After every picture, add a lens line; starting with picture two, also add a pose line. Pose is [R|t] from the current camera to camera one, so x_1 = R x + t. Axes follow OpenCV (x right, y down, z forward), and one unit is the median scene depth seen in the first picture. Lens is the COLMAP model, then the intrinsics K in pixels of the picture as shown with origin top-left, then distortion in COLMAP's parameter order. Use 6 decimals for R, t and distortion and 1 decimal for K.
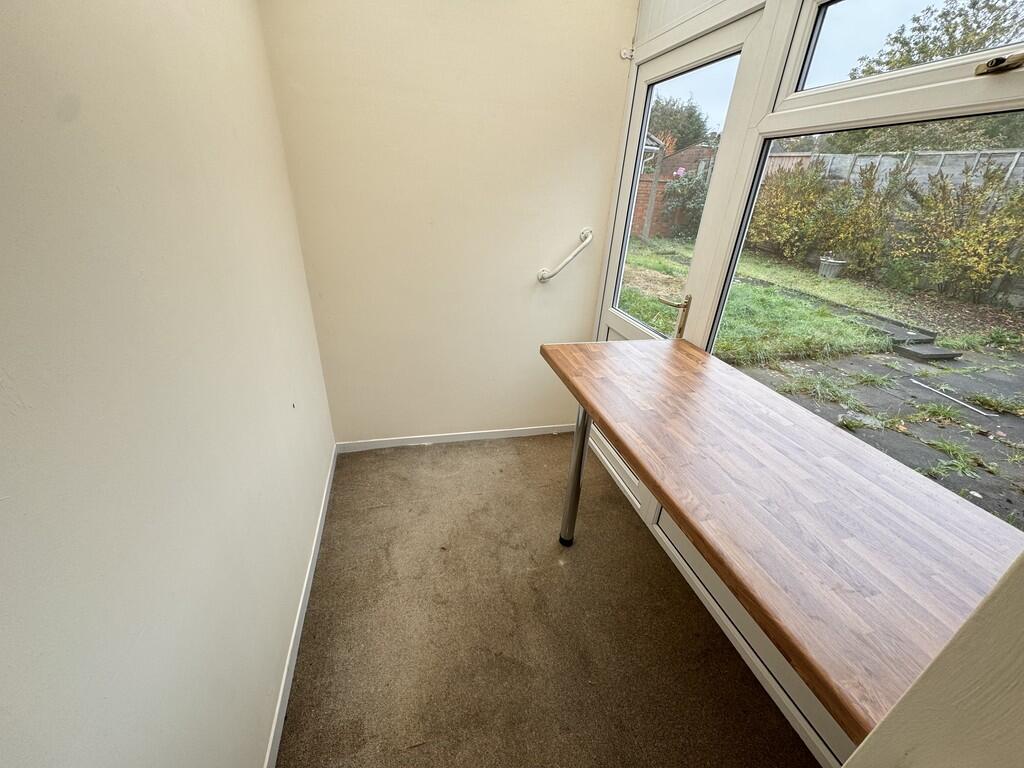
lens RADIAL K [[408.8, 0, 512.0], [0, 408.8, 384.0], [0, 0, 1]] dist [-0.003156, -0.000342]
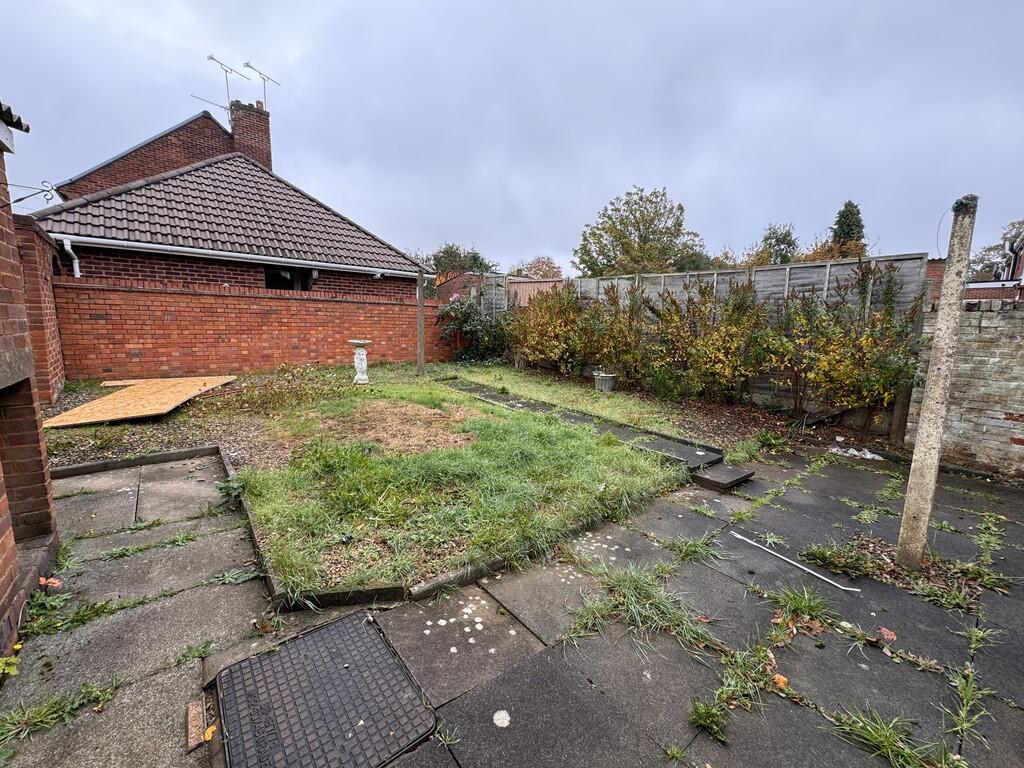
lens RADIAL K [[408.8, 0, 512.0], [0, 408.8, 384.0], [0, 0, 1]] dist [-0.003156, -0.000342]
pose [[0.911254, -0.086366, 0.402687, 0.218237], [0.197616, 0.949546, -0.243538, -0.099084], [-0.361336, 0.301502, 0.882345, 0.259068]]
